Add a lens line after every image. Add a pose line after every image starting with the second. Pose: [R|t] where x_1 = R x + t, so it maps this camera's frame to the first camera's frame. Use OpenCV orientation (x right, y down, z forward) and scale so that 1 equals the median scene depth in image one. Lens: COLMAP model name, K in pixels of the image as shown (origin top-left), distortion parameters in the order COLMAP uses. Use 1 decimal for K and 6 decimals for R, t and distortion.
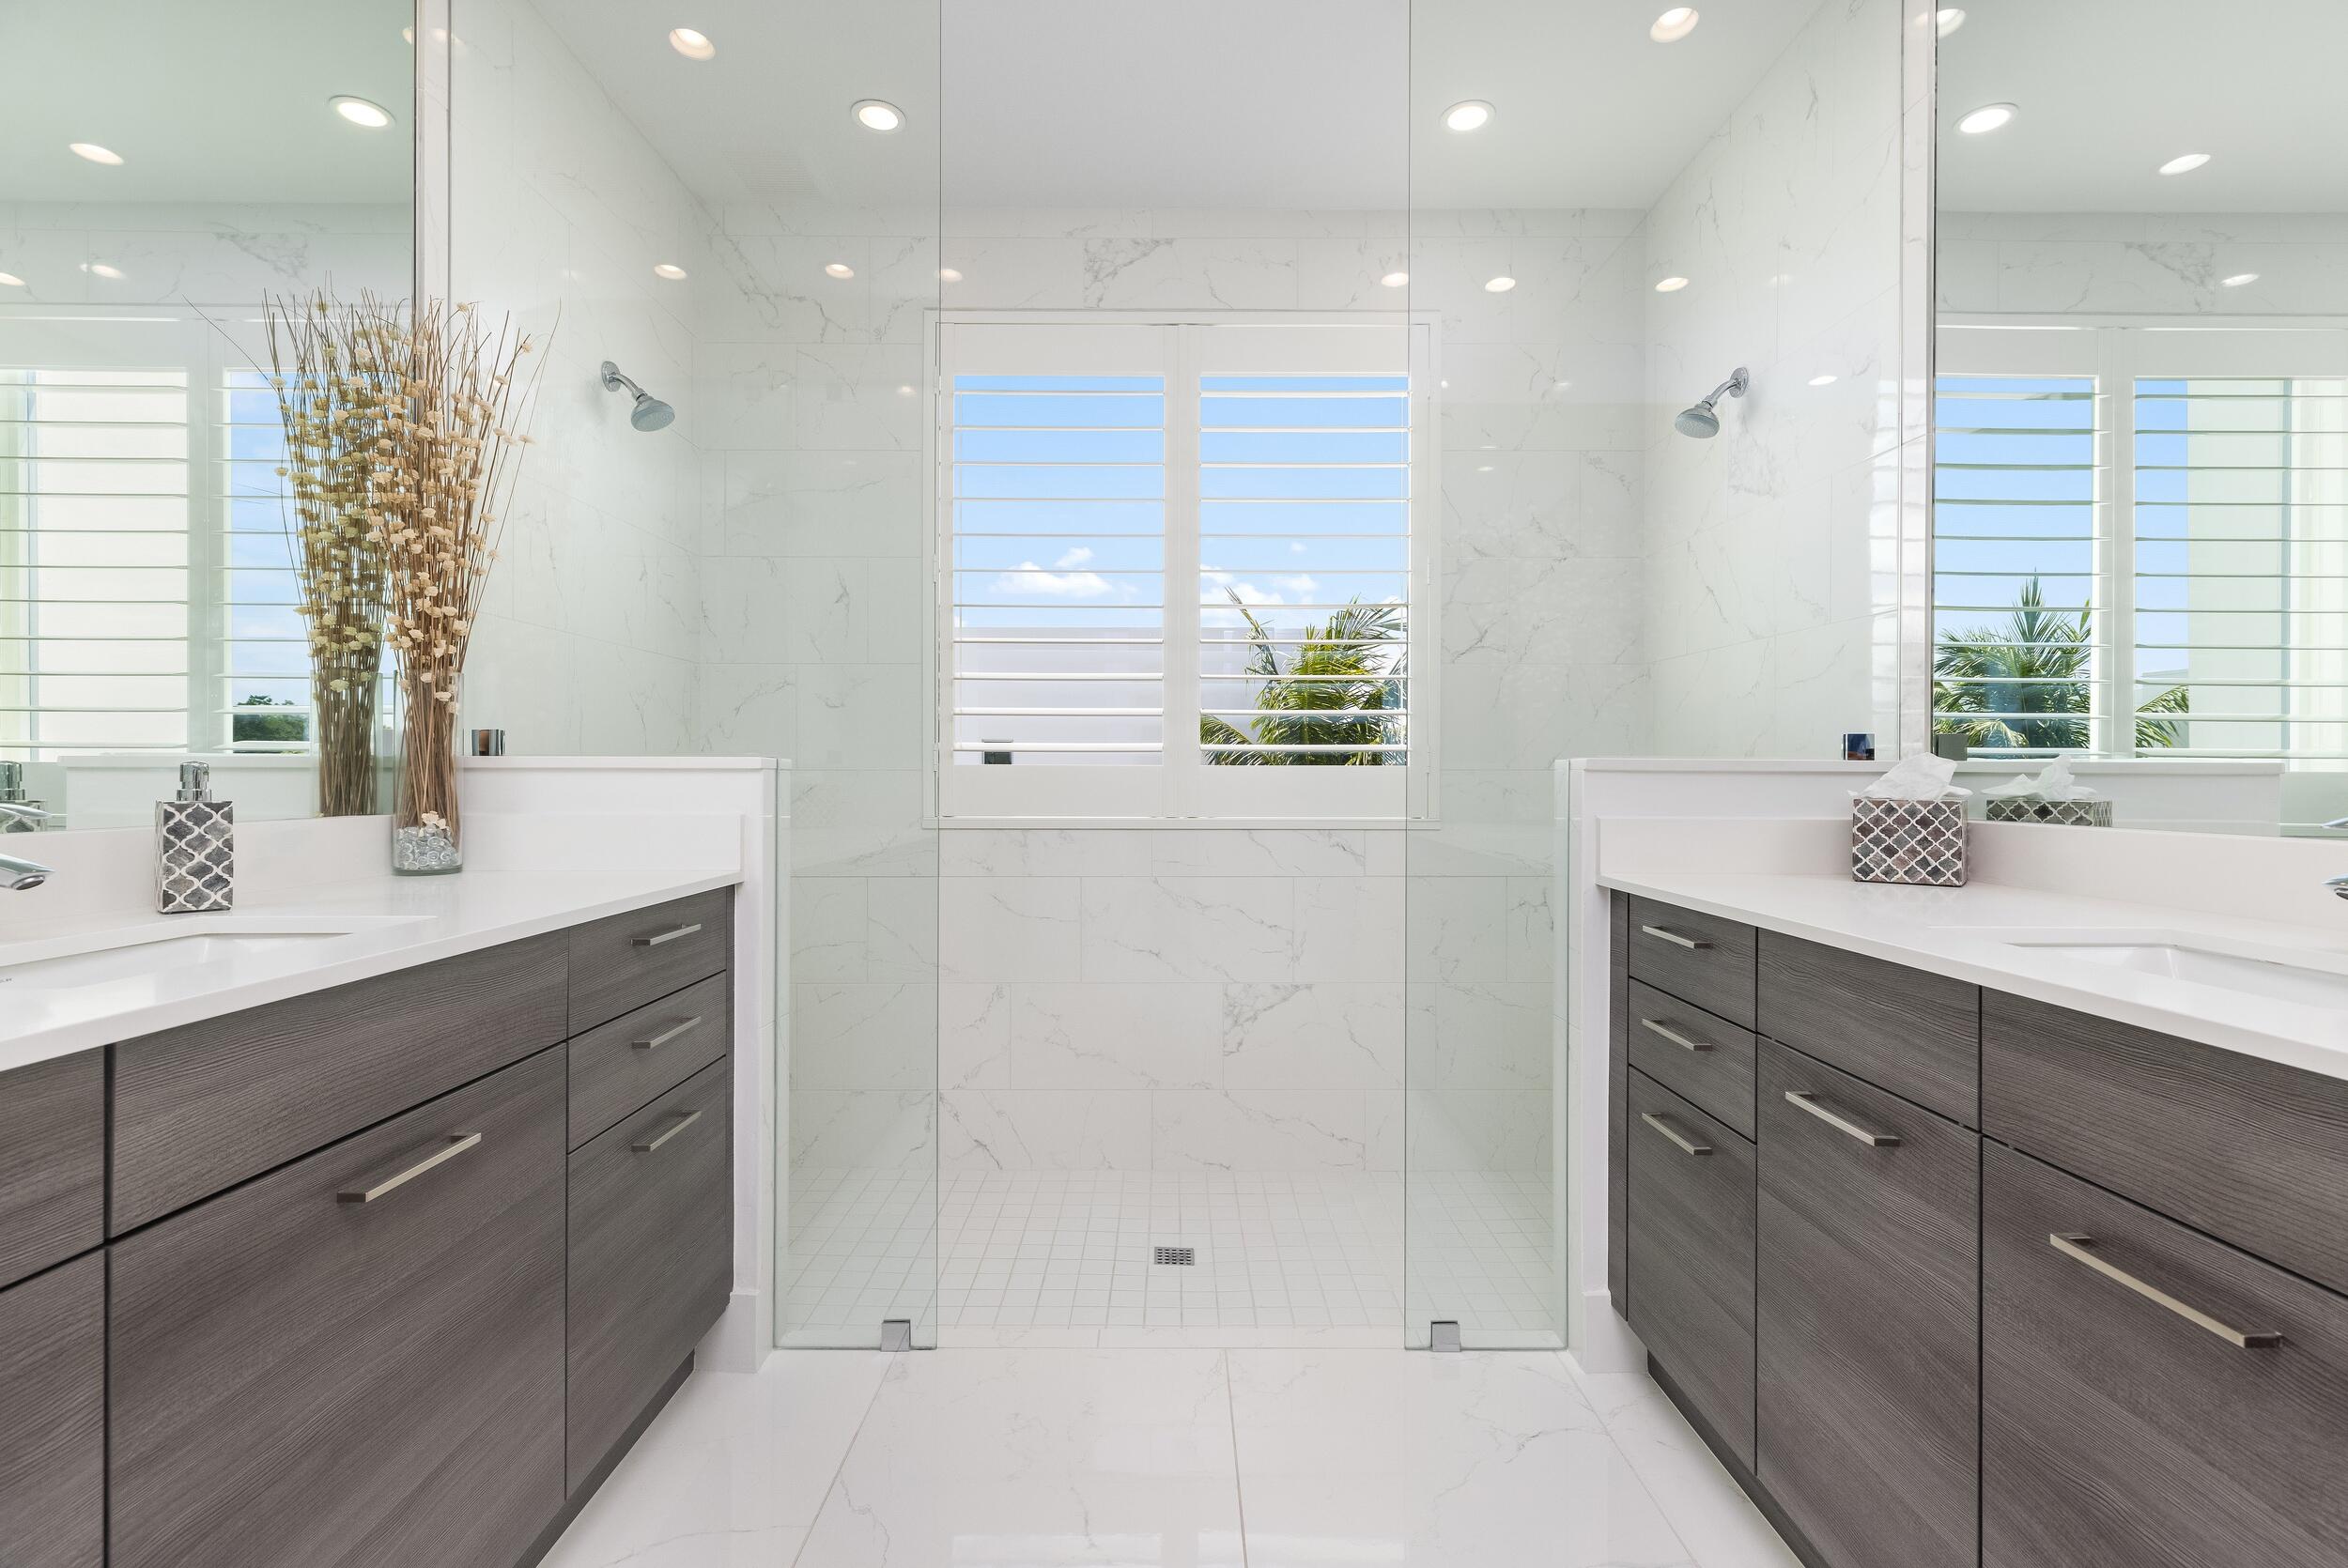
lens RADIAL K [[1067.8, 0, 1168.5], [0, 1067.8, 784.9], [0, 0, 1]] dist [0.001587, 0.000013]
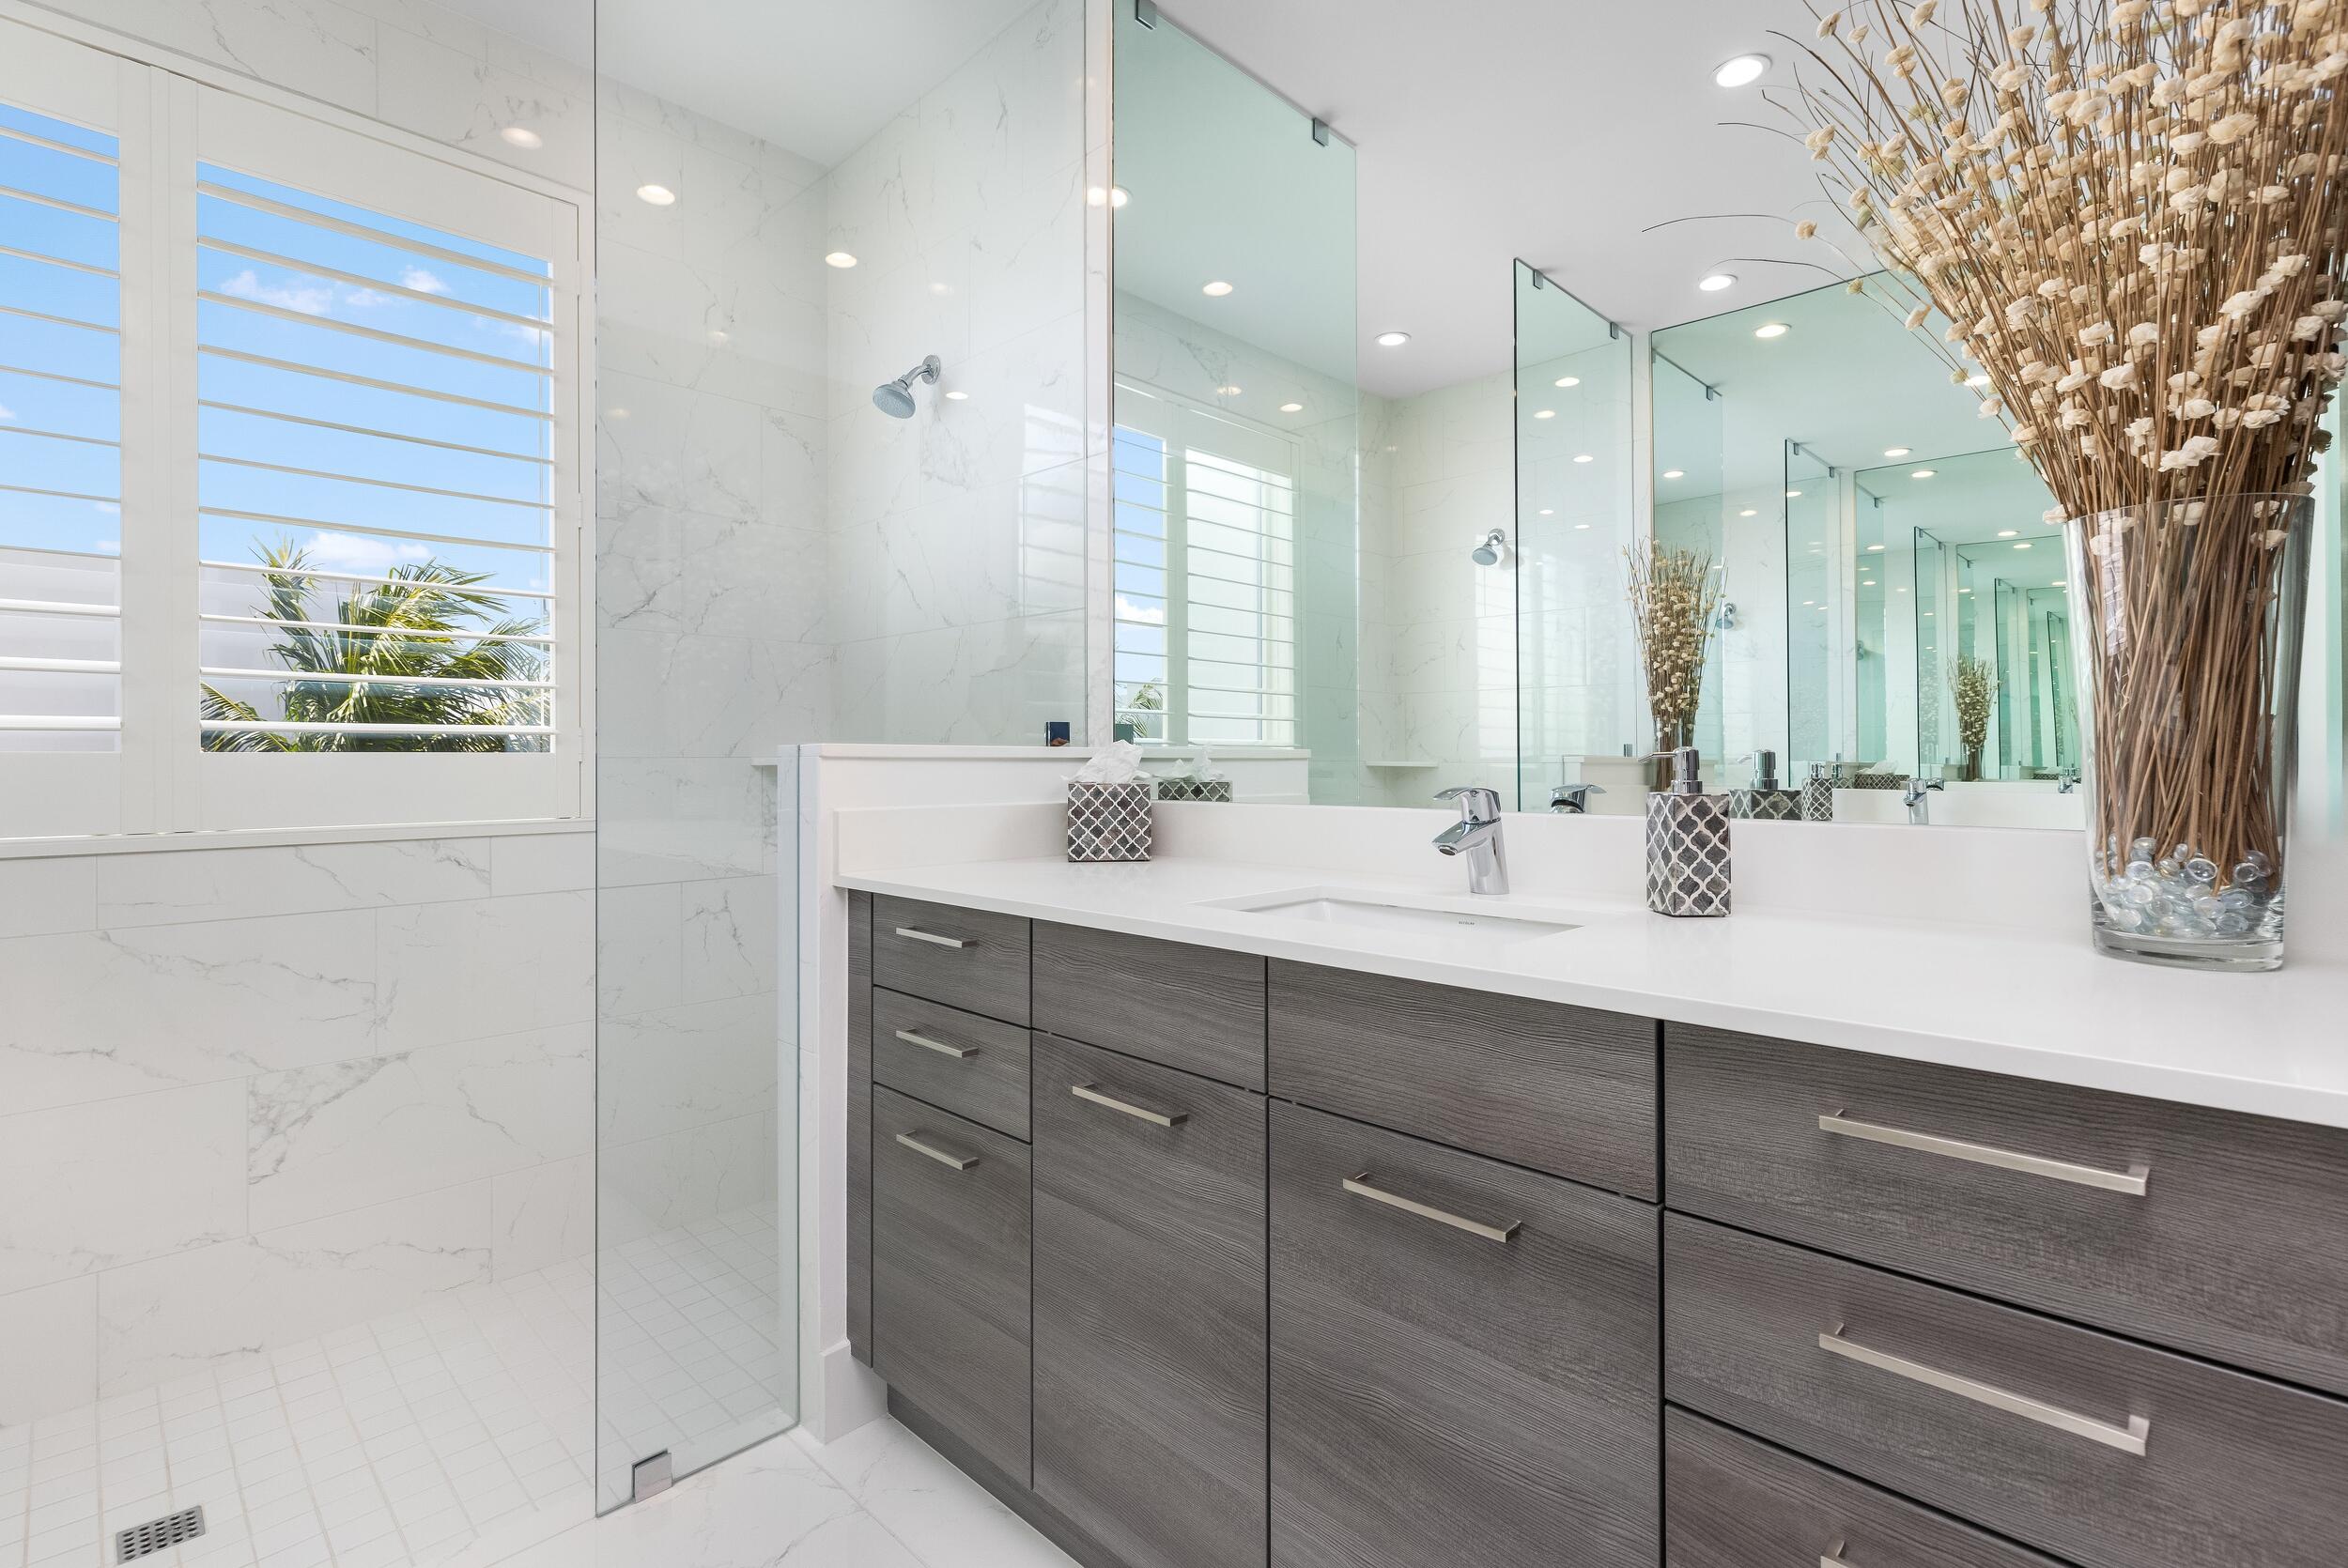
lens RADIAL K [[1090.1, 0, 1180.1], [0, 1090.1, 759.0], [0, 0, 1]] dist [0.002994, -0.000006]
pose [[0.702151, -0.004743, 0.712013, -0.045040], [0.013700, 0.999883, -0.006849, -0.002240], [-0.711897, 0.014563, 0.702133, 0.173994]]
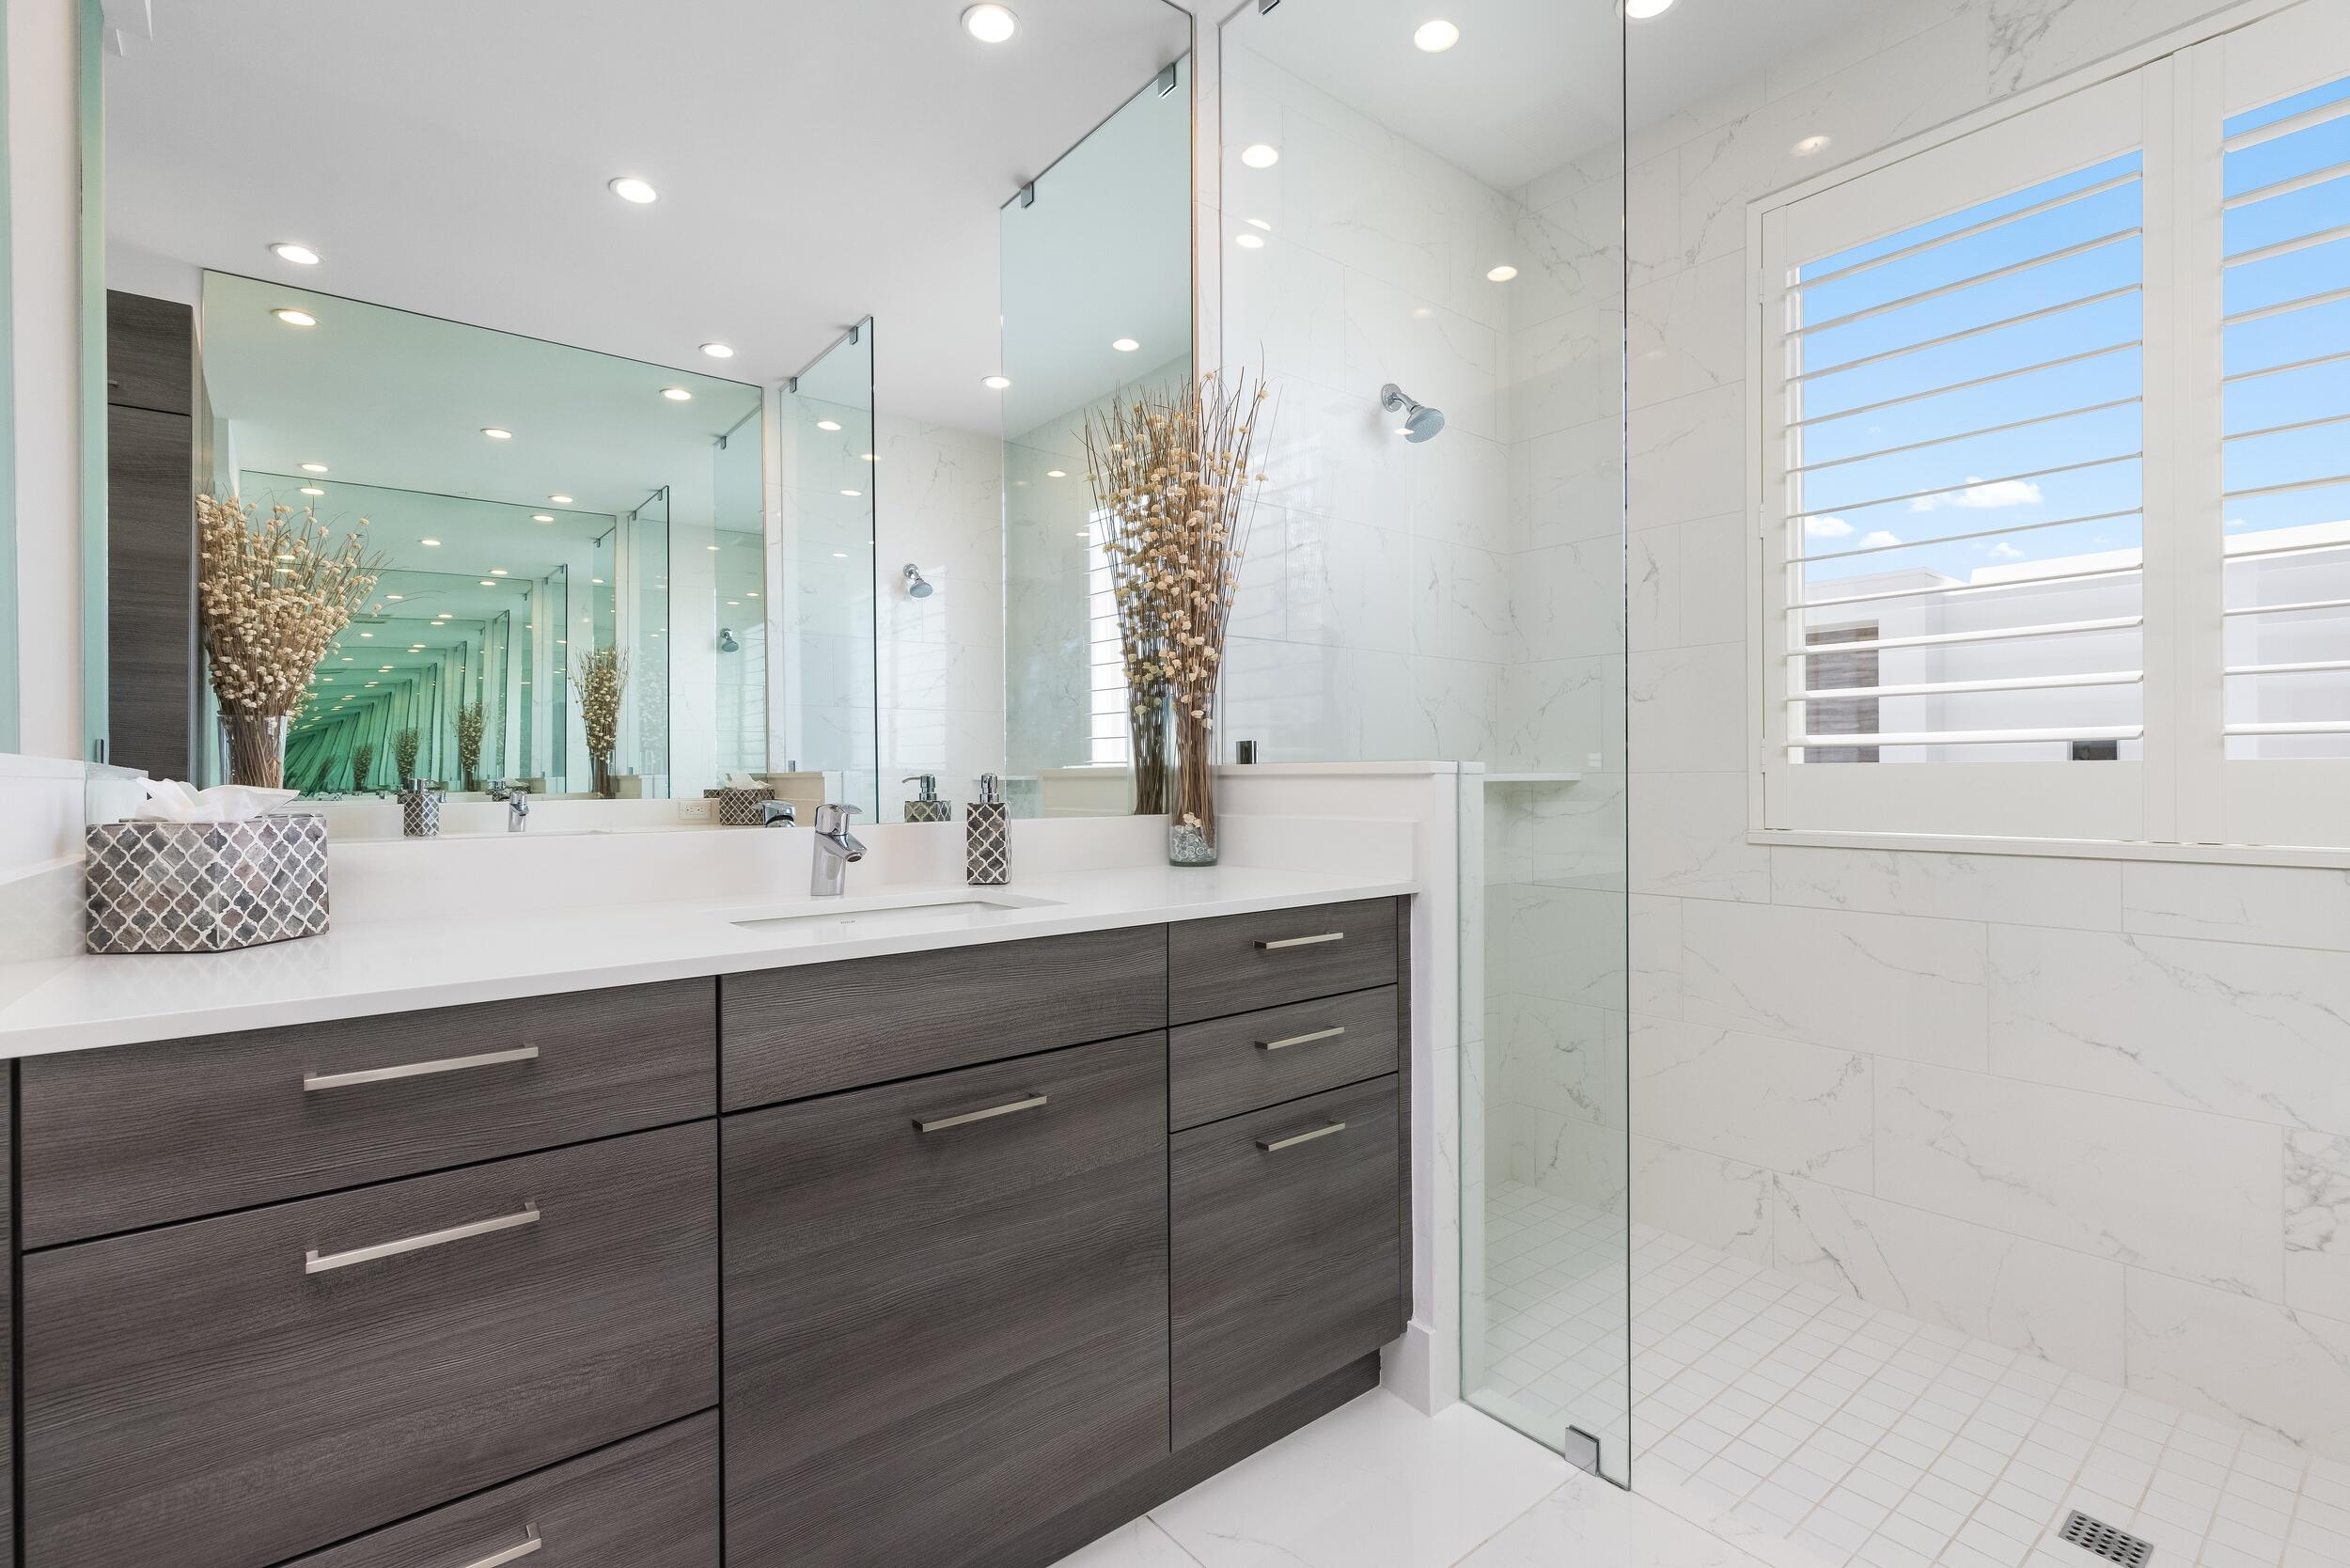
lens RADIAL K [[1062.6, 0, 1180.2], [0, 1062.6, 786.8], [0, 0, 1]] dist [0.002721, 0.000460]
pose [[0.627013, 0.001388, -0.779007, 0.229913], [-0.000513, 0.999999, 0.001369, -0.005306], [0.779008, -0.000459, 0.627013, 0.273623]]
